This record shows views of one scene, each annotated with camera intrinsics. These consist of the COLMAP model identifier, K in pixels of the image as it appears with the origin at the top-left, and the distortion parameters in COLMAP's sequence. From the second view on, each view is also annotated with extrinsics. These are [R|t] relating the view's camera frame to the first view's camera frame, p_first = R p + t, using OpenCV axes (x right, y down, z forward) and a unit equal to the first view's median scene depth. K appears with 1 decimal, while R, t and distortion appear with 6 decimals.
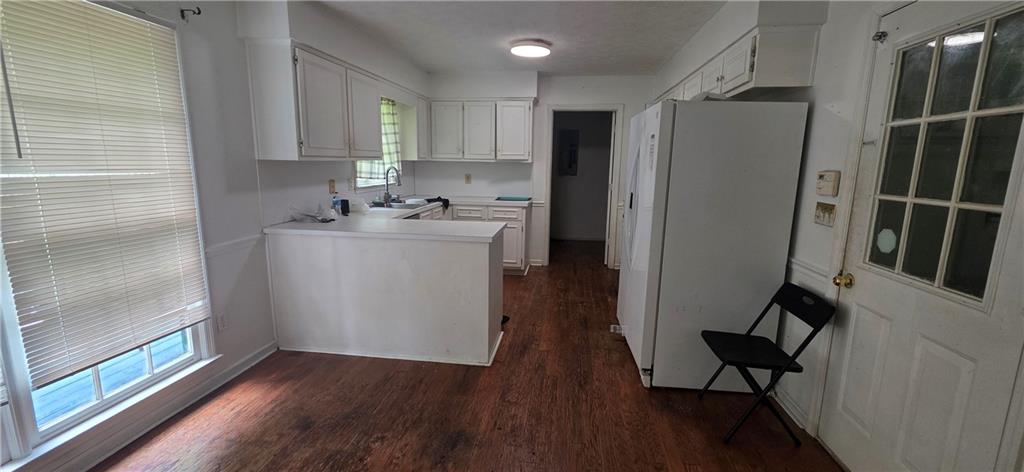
lens RADIAL K [[411.1, 0, 512.0], [0, 411.1, 236.0], [0, 0, 1]] dist [0.001120, 0.000154]
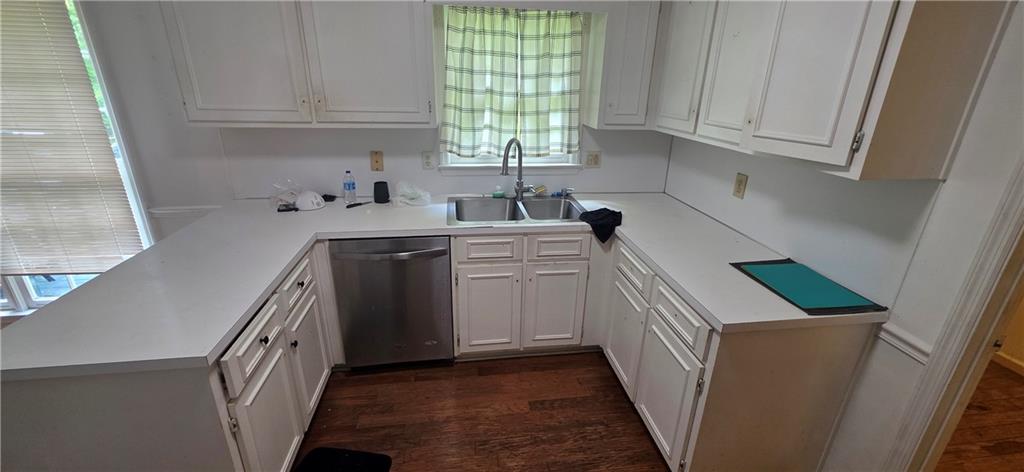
lens RADIAL K [[411.1, 0, 512.0], [0, 411.1, 236.0], [0, 0, 1]] dist [0.001120, 0.000154]
pose [[0.281052, 0.331058, -0.900783, 0.271758], [-0.191631, 0.939073, 0.285340, -0.221444], [0.940366, 0.092422, 0.327370, 0.905573]]
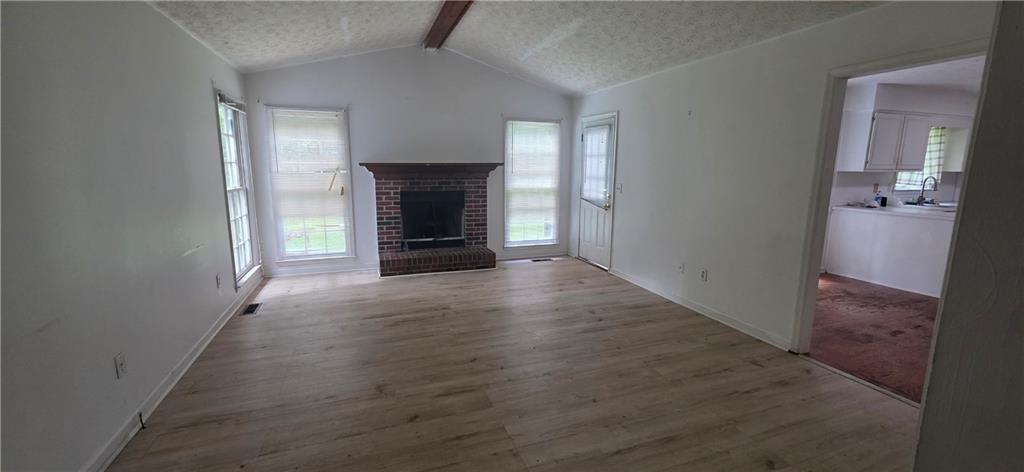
lens RADIAL K [[411.1, 0, 512.0], [0, 411.1, 236.0], [0, 0, 1]] dist [0.001120, 0.000154]
pose [[0.478526, 0.135064, -0.867623, 0.260504], [-0.158911, 0.985104, 0.065707, 0.161285], [0.863574, 0.106432, 0.492861, -0.870166]]
